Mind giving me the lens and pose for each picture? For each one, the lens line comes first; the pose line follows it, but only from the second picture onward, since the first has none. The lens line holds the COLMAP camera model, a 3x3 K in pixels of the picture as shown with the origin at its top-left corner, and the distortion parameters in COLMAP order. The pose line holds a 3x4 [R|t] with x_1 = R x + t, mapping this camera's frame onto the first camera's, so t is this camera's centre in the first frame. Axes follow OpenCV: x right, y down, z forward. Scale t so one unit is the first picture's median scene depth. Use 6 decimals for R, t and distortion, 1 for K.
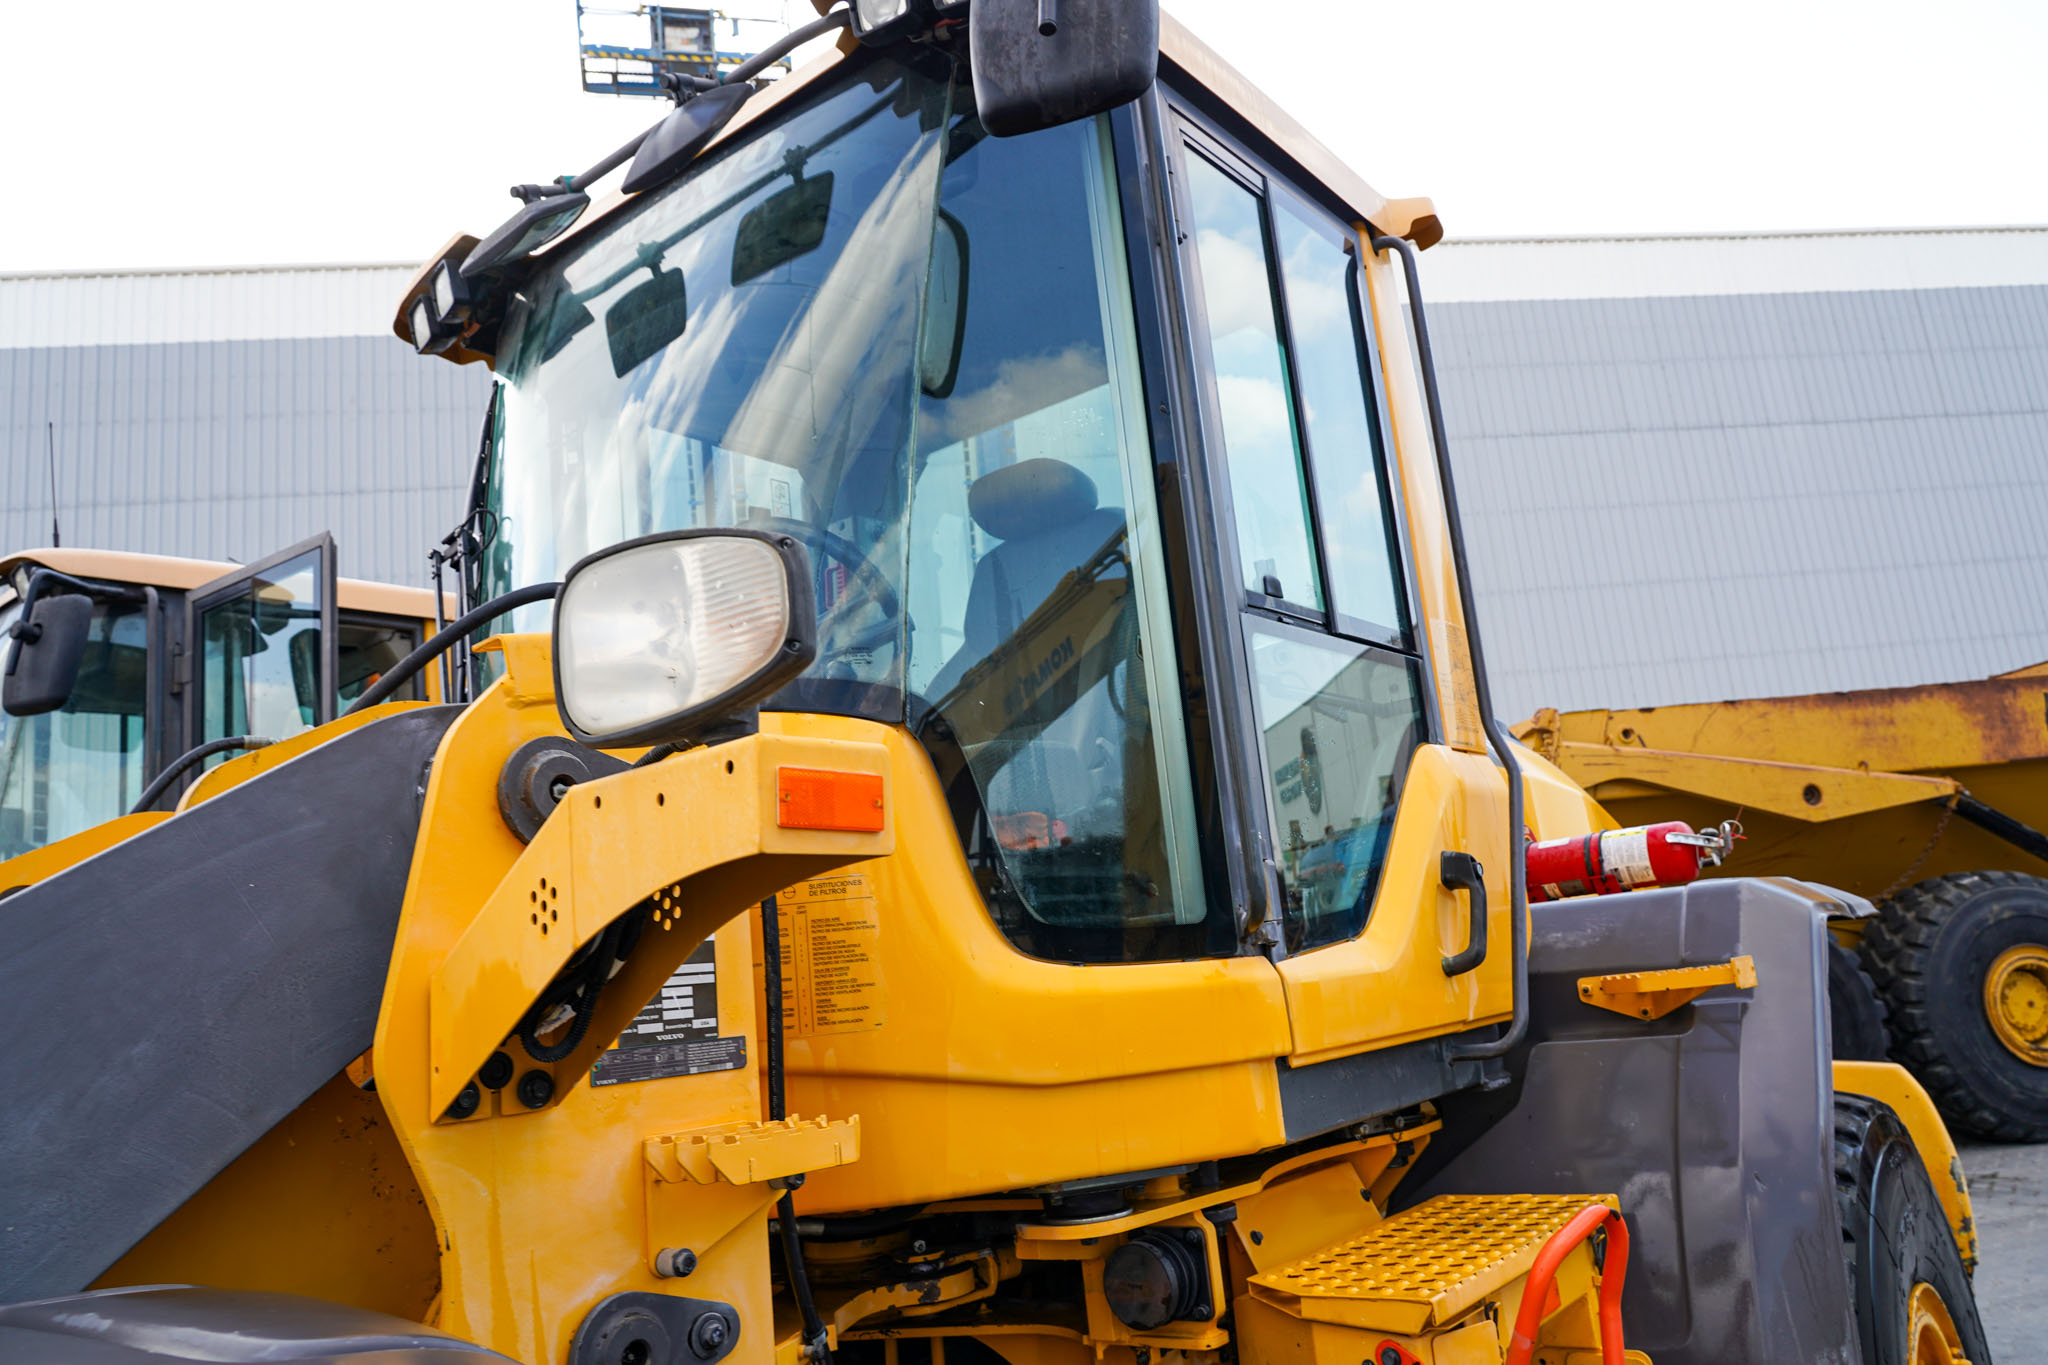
lens RADIAL K [[1458.7, 0, 1024.2], [0, 1458.7, 669.5], [0, 0, 1]] dist [-0.008282, 0.003799]
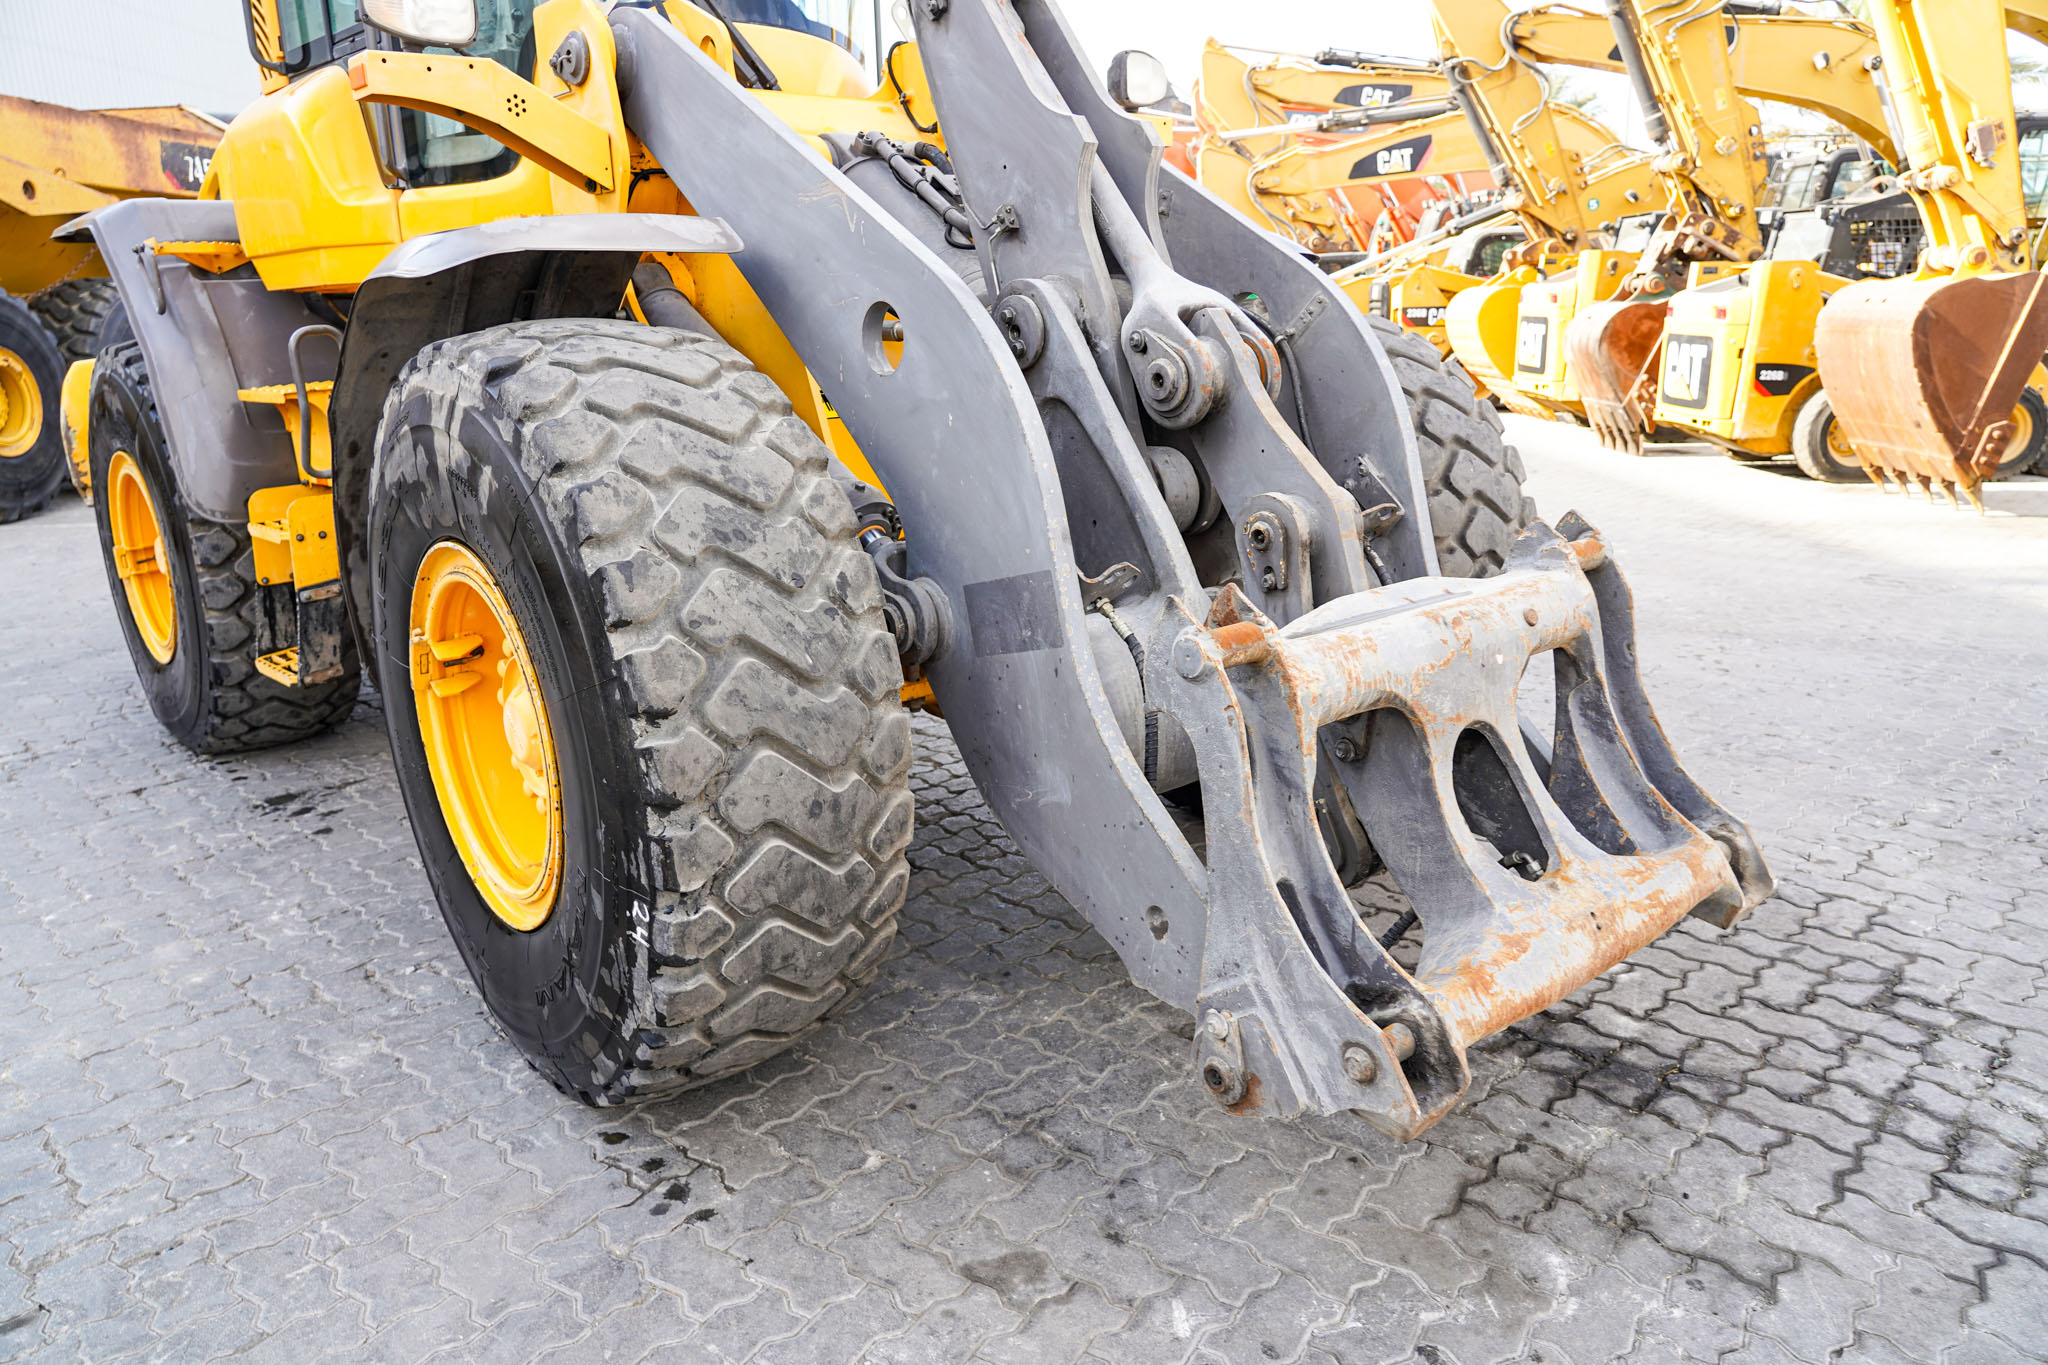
lens RADIAL K [[1401.9, 0, 1020.6], [0, 1401.9, 678.2], [0, 0, 1]] dist [-0.020490, 0.004462]
pose [[0.141610, -0.162281, 0.976530, -0.452199], [-0.197862, 0.961926, 0.188546, 0.094372], [-0.969947, -0.219918, 0.104109, 0.062298]]
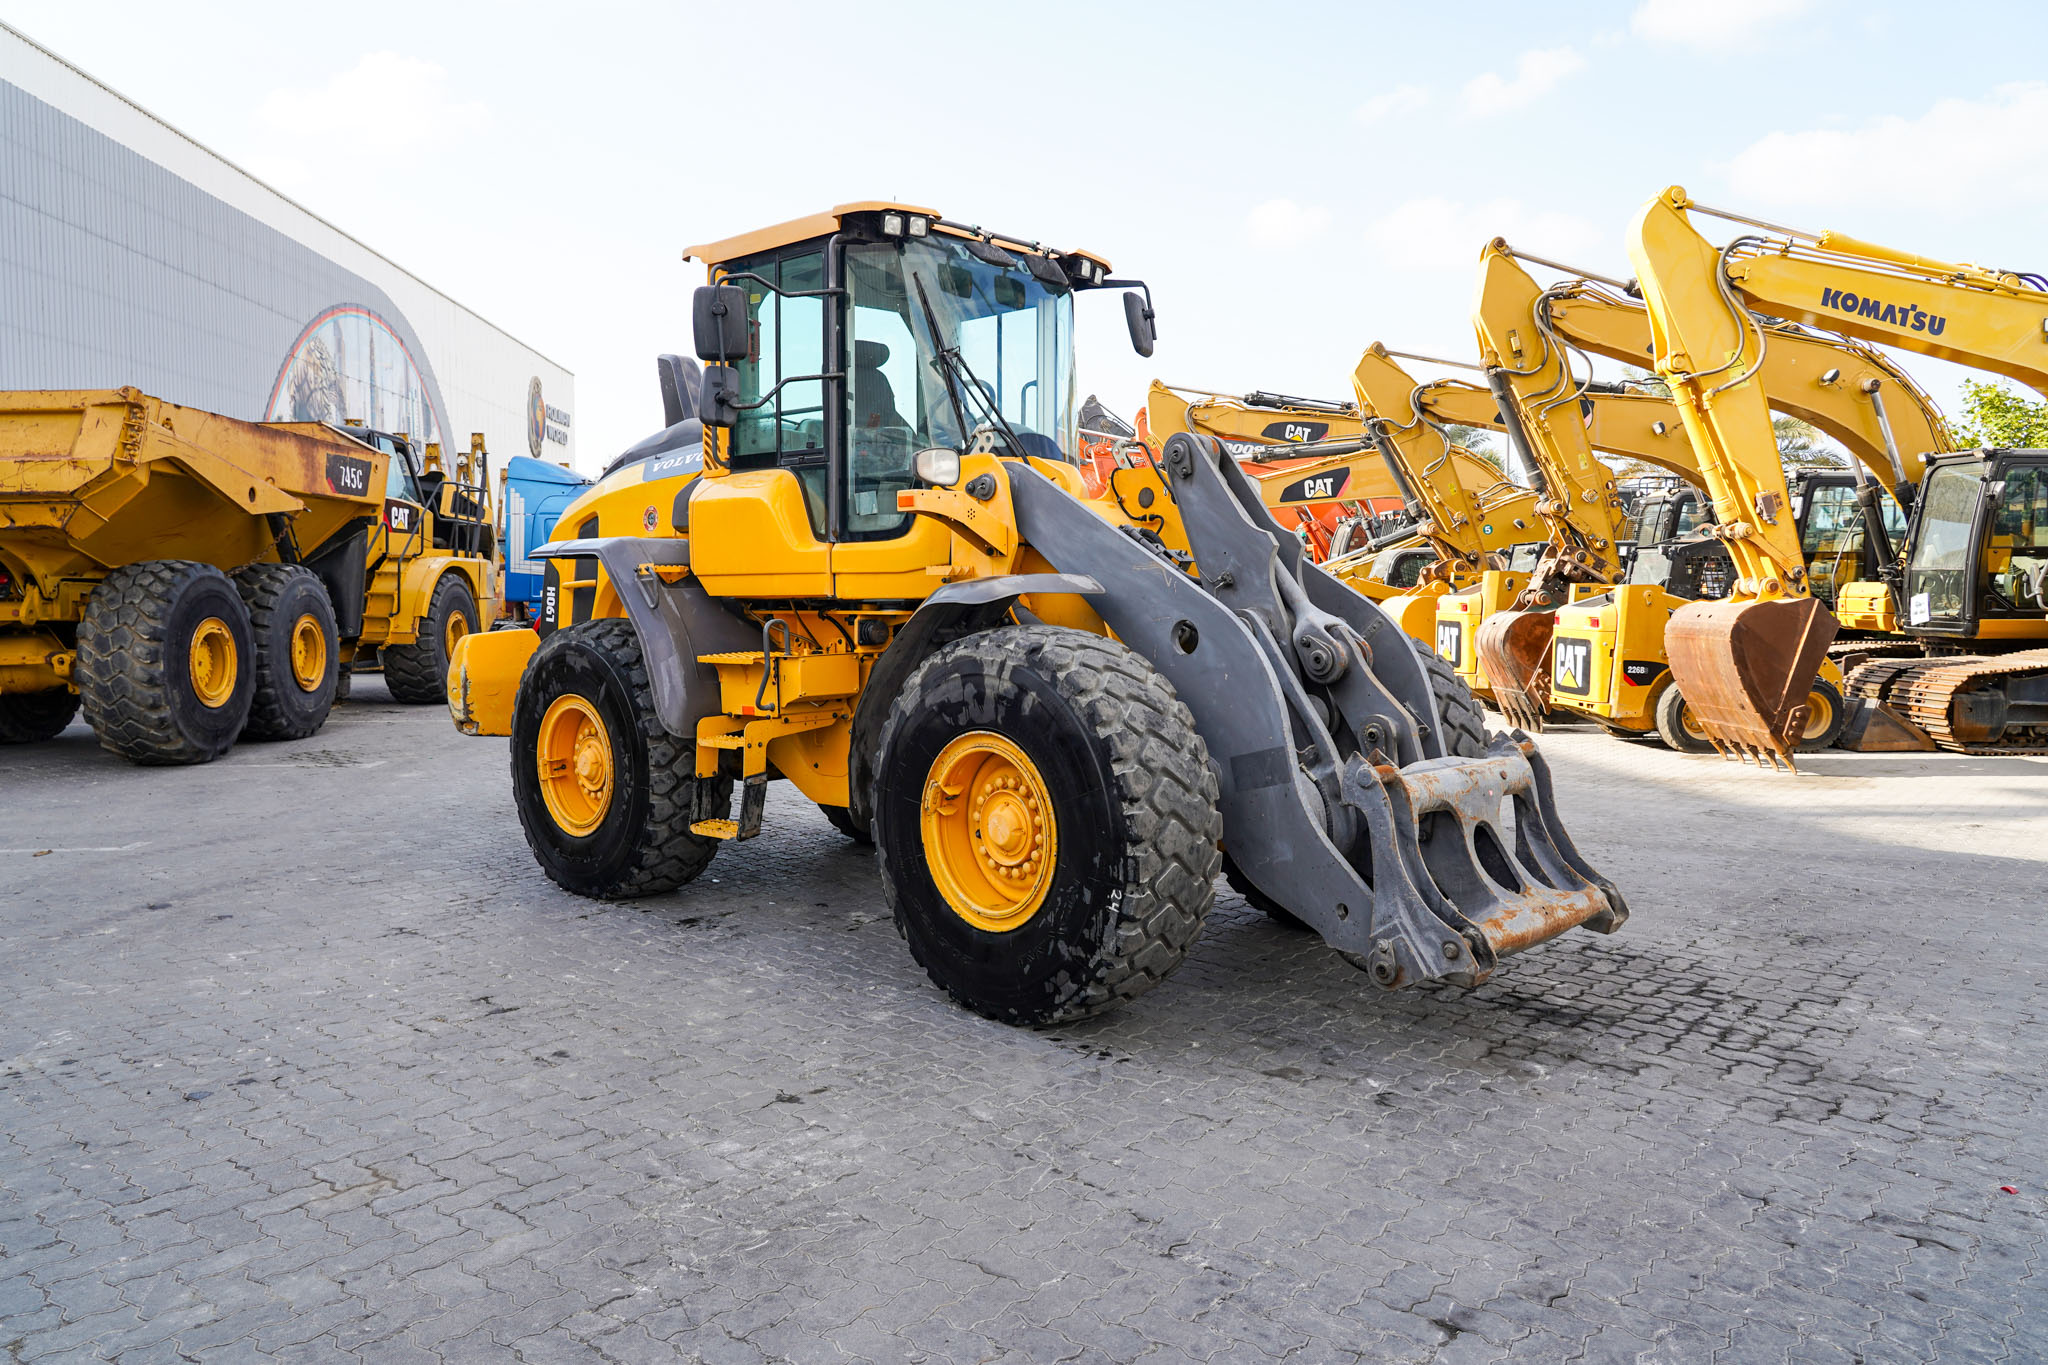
lens RADIAL K [[1432.2, 0, 1025.4], [0, 1432.2, 671.0], [0, 0, 1]] dist [-0.023317, 0.002832]
pose [[0.072158, 0.044381, 0.996405, -0.735135], [-0.214888, 0.976240, -0.027921, 0.128228], [-0.973969, -0.212101, 0.079981, 0.140561]]
